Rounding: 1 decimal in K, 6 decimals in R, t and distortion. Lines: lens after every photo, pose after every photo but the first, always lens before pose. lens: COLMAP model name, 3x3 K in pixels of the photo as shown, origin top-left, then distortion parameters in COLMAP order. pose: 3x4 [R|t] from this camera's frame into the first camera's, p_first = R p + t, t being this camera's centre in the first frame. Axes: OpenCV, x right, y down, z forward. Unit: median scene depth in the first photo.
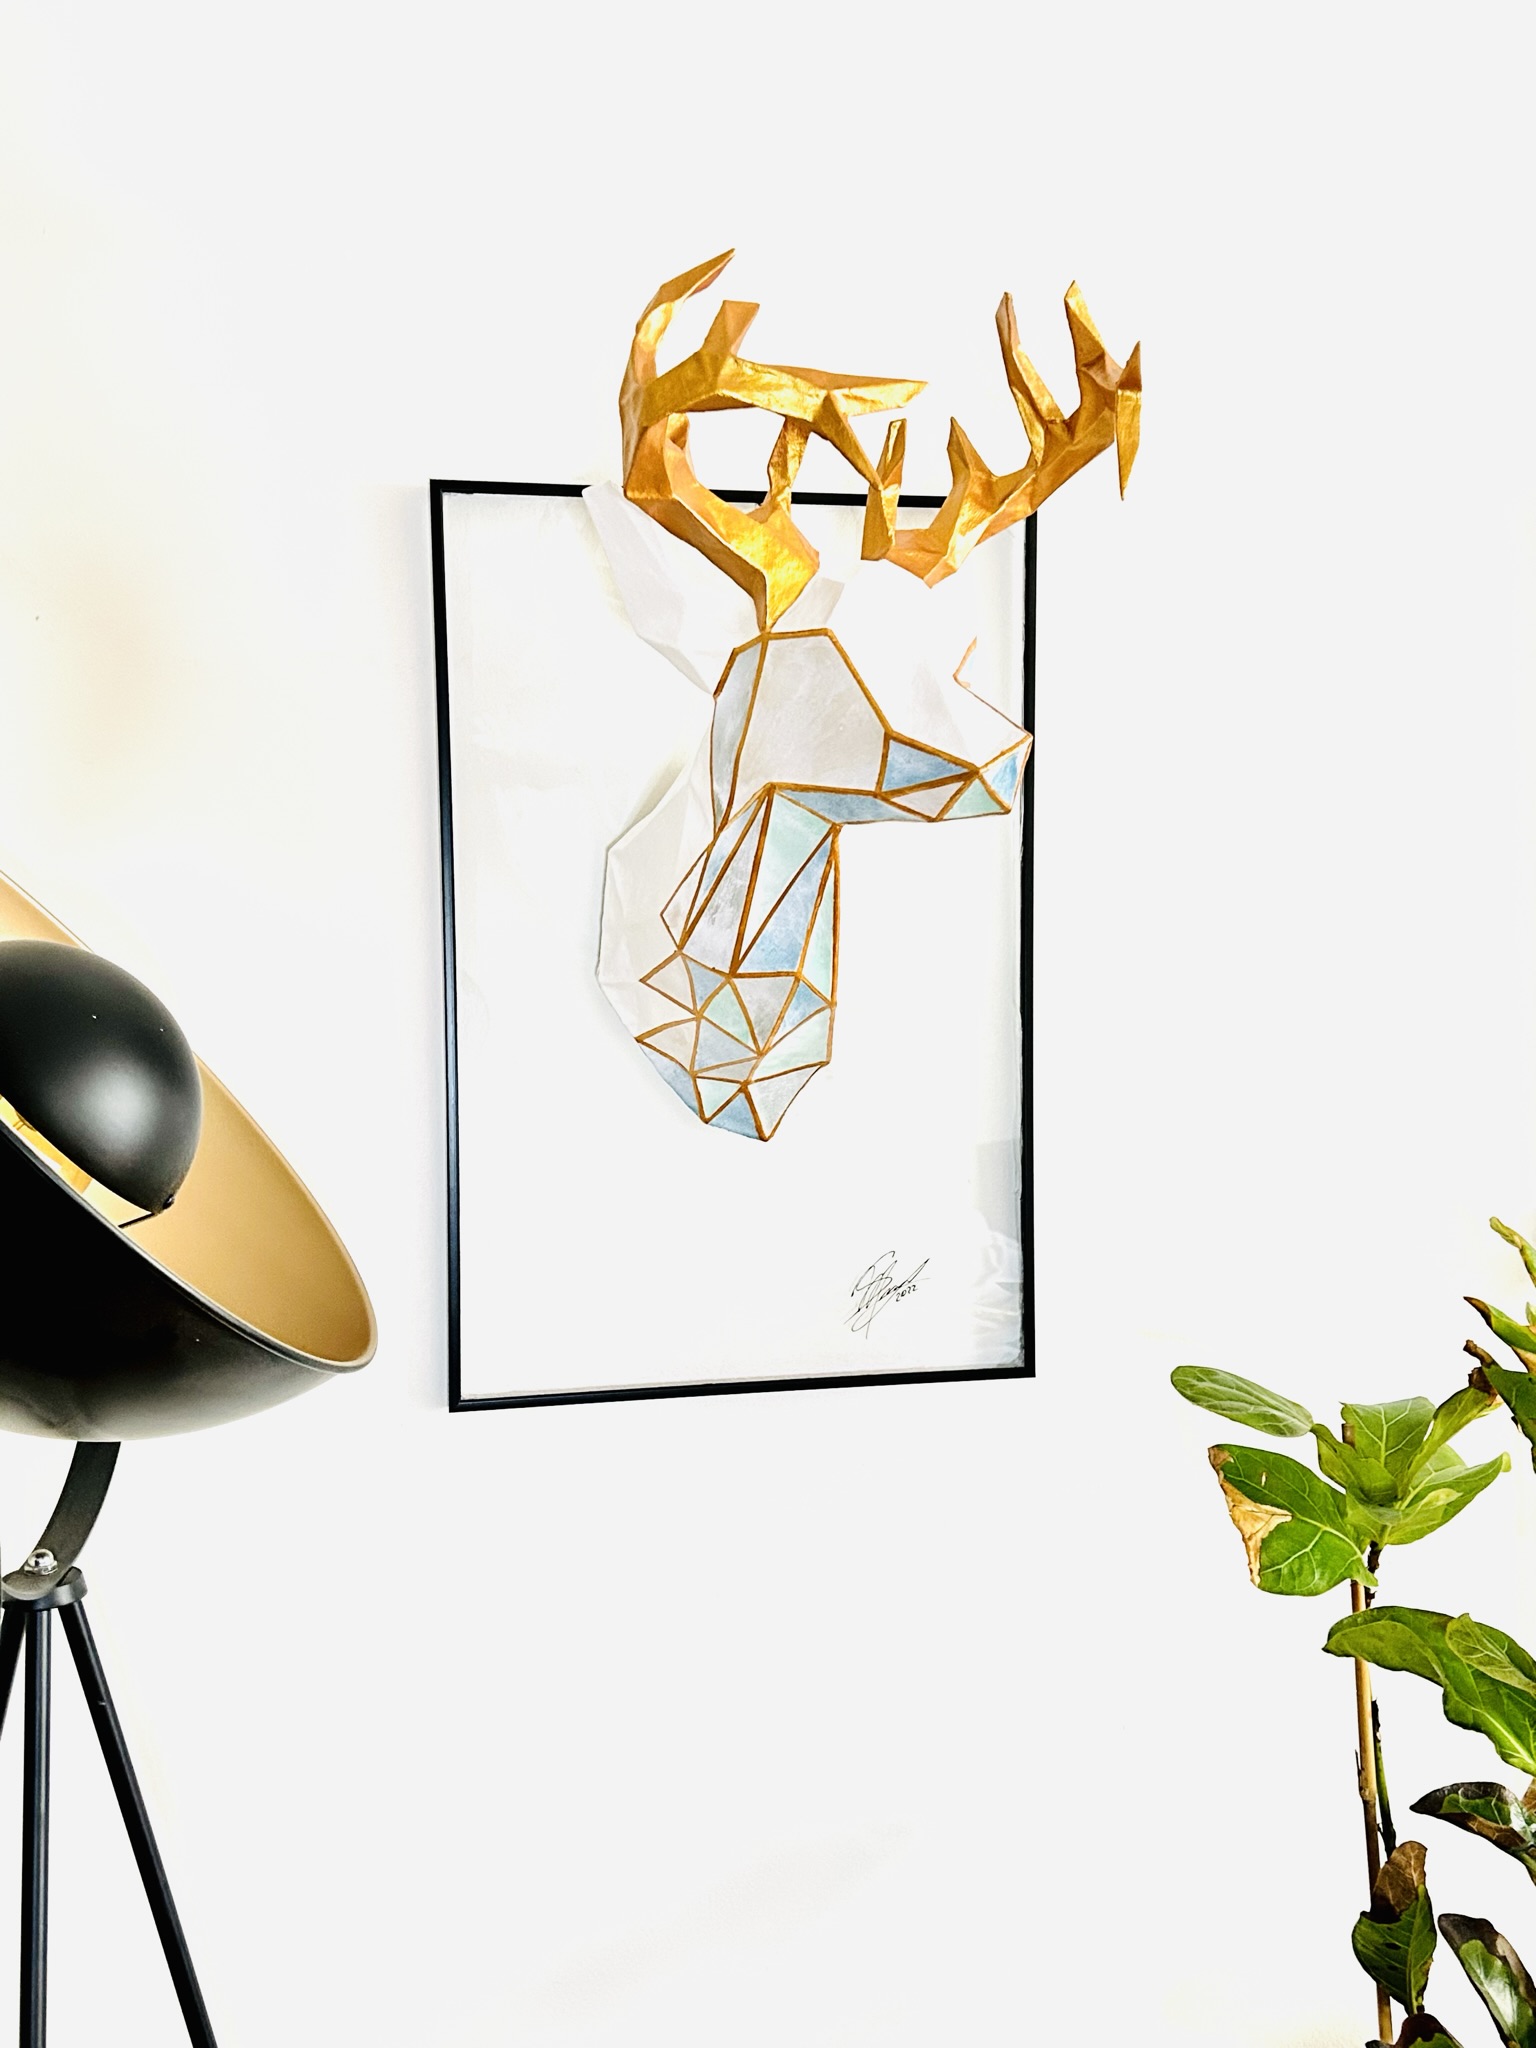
lens RADIAL K [[1990.7, 0, 768.0], [0, 1990.7, 1024.0], [0, 0, 1]] dist [0.144435, -0.367953]
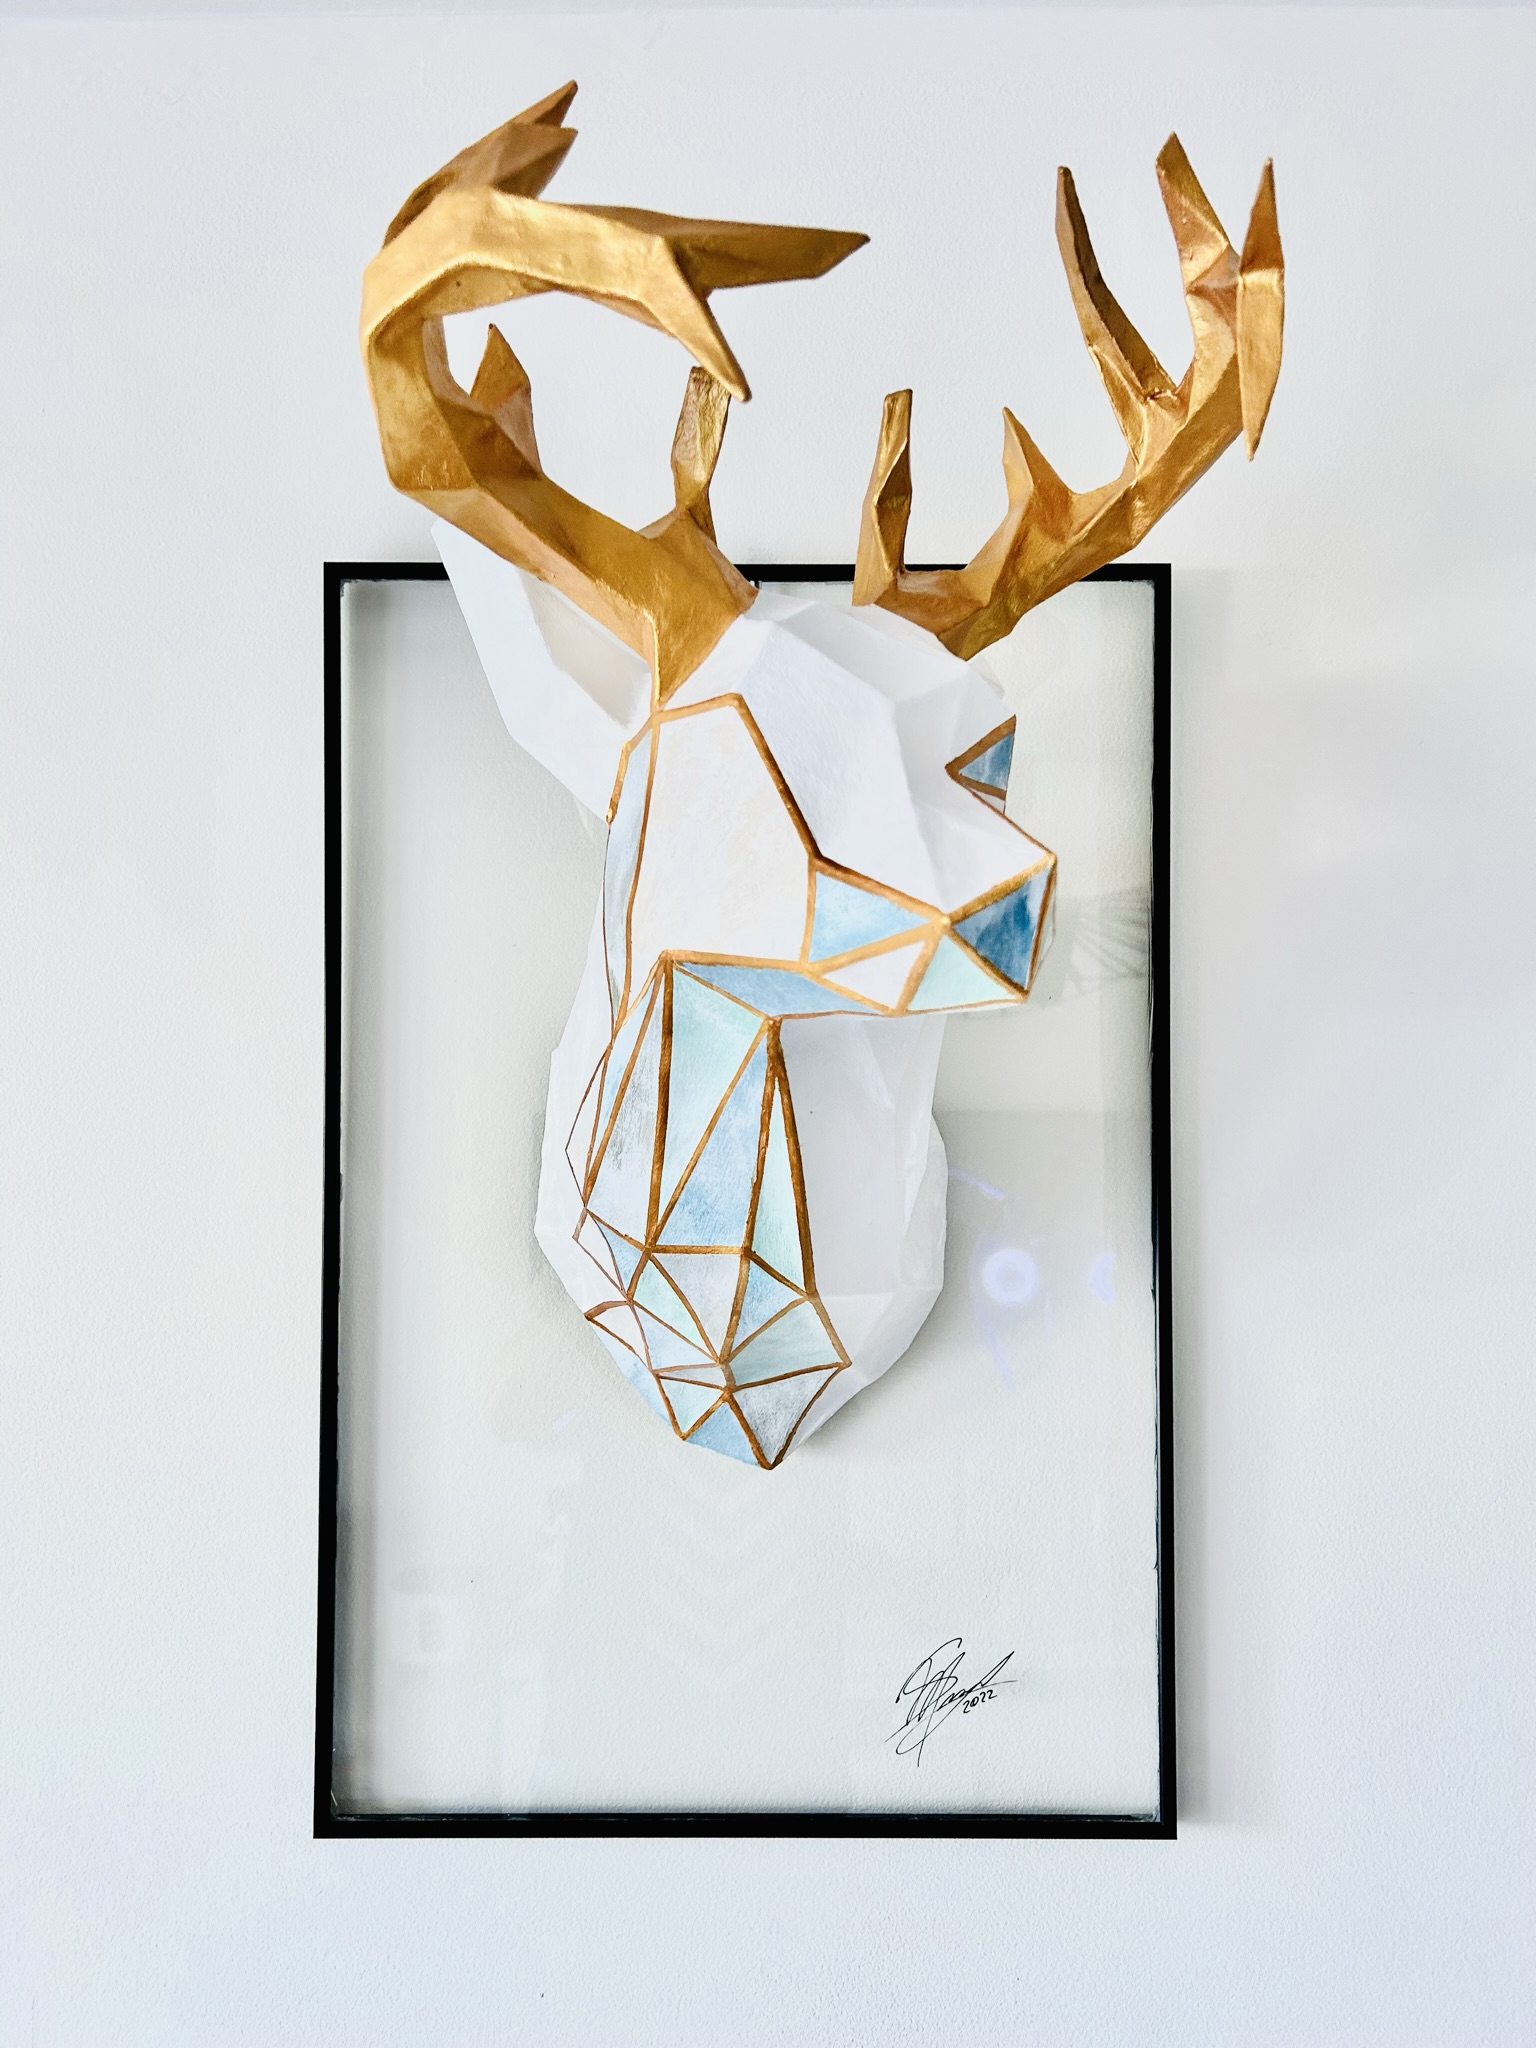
lens RADIAL K [[1554.7, 0, 761.2], [0, 1554.7, 1033.0], [0, 0, 1]] dist [0.059585, -0.068701]
pose [[0.978335, 0.005791, -0.206947, 0.121191], [-0.024542, 0.995804, -0.088156, -0.050121], [0.205568, 0.091325, 0.974372, 0.503165]]
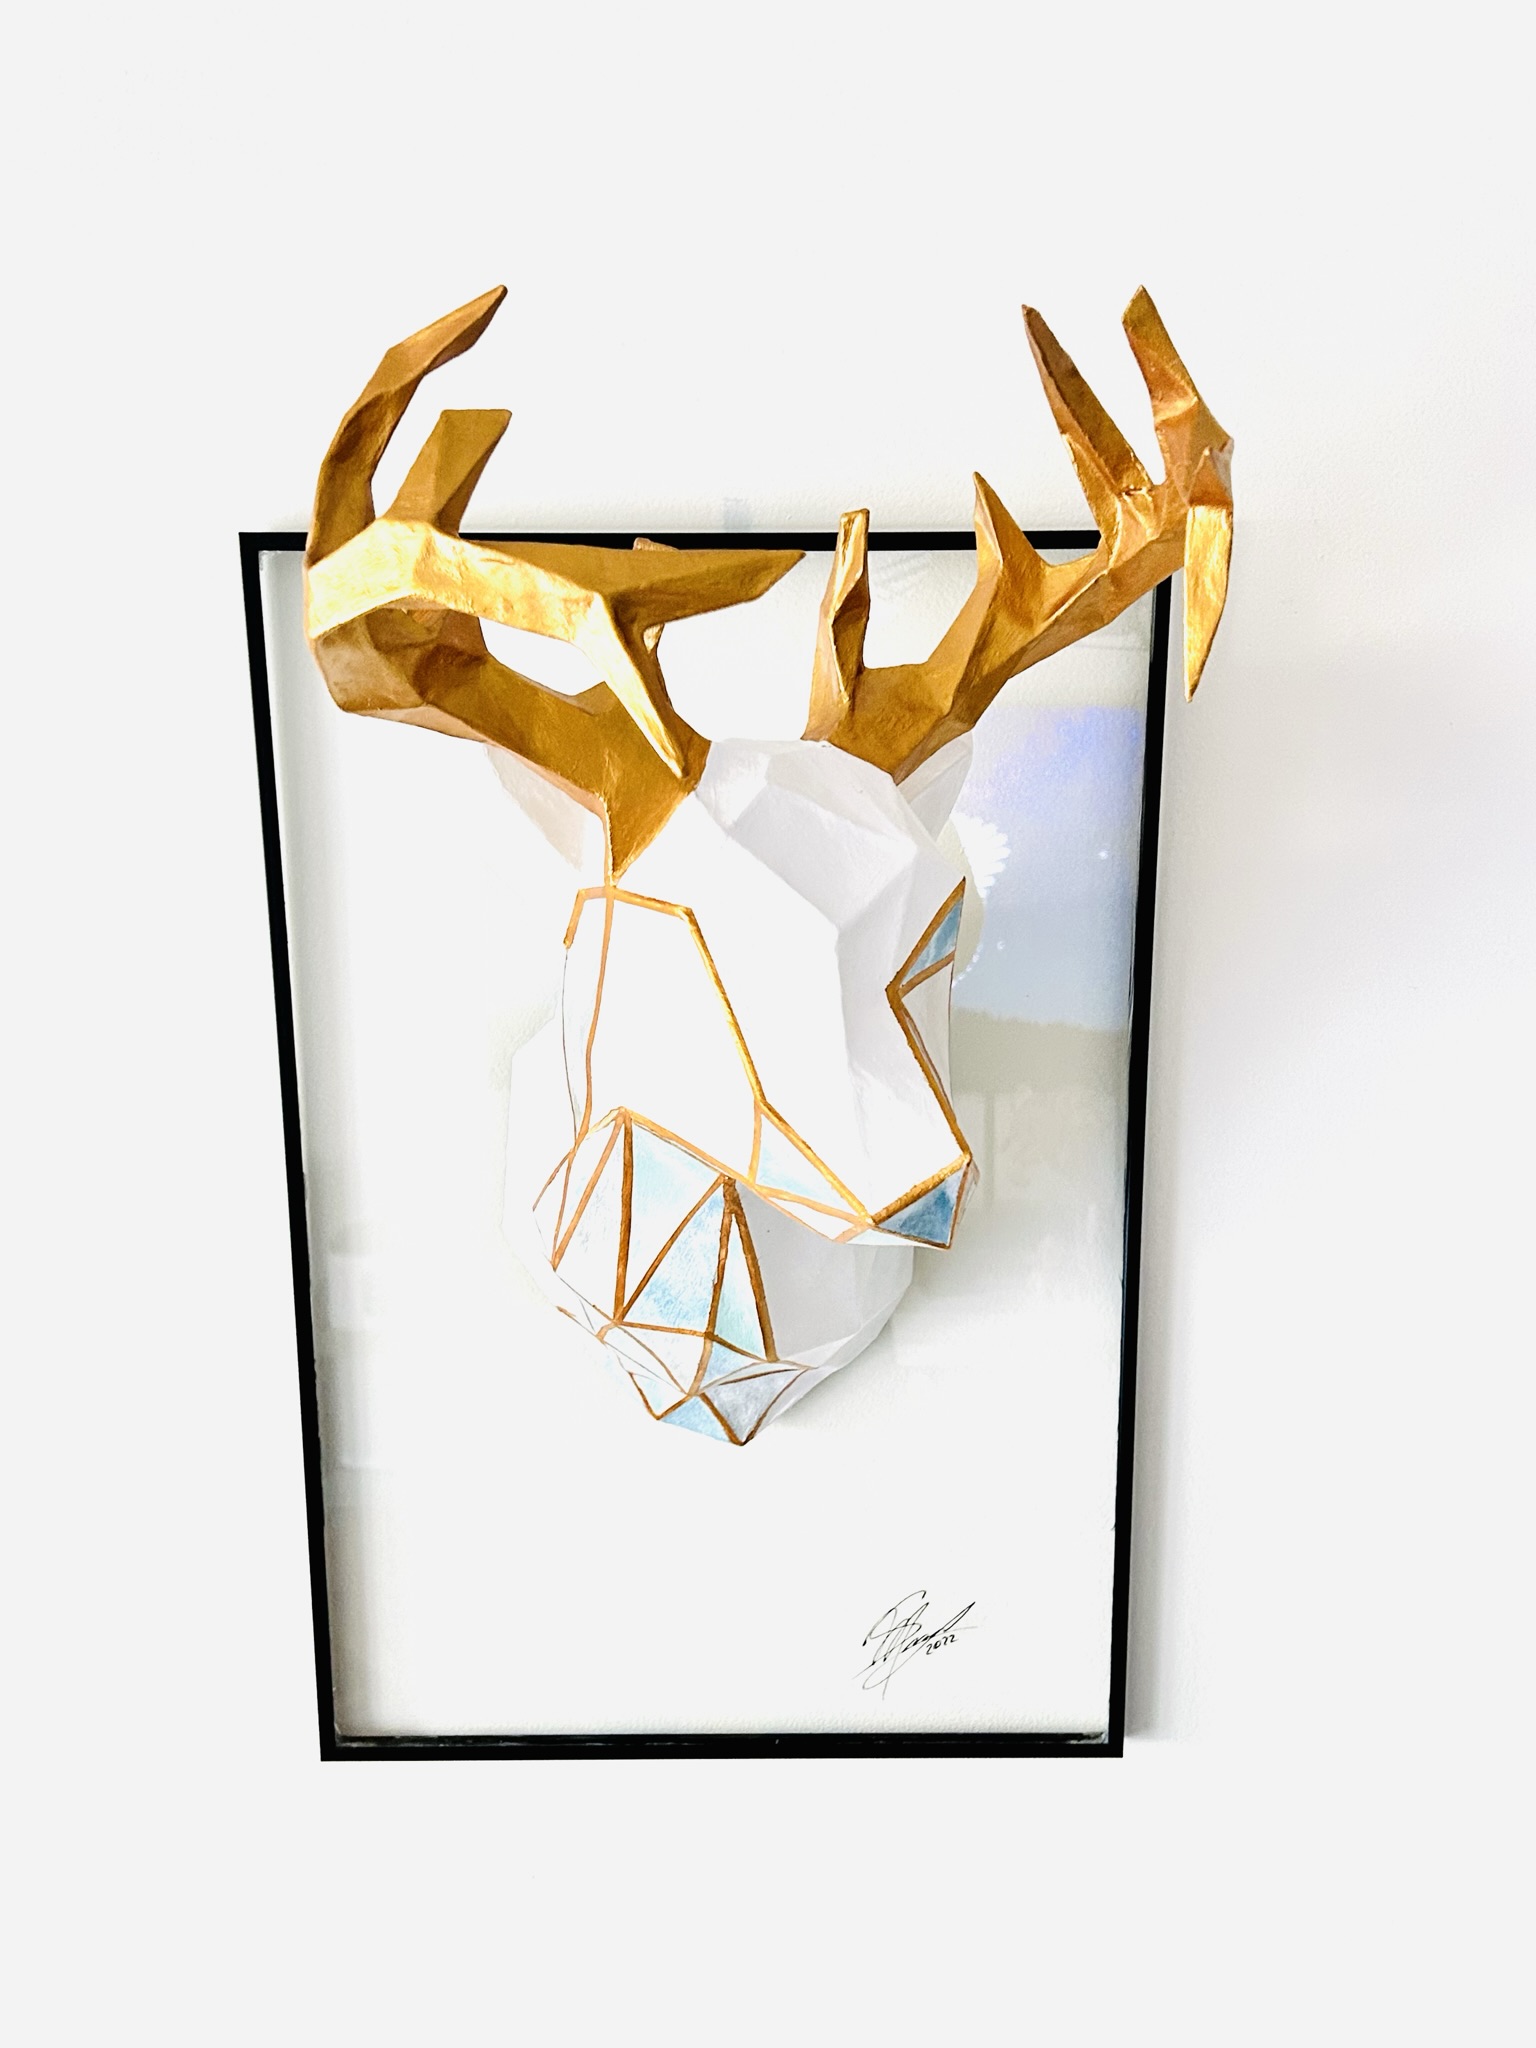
lens RADIAL K [[1990.7, 0, 768.0], [0, 1990.7, 1024.0], [0, 0, 1]] dist [0.144435, -0.367953]
pose [[0.978077, 0.054089, -0.201094, 0.162448], [-0.018008, 0.984030, 0.177090, -0.244555], [0.207461, -0.169587, 0.963431, 0.368856]]
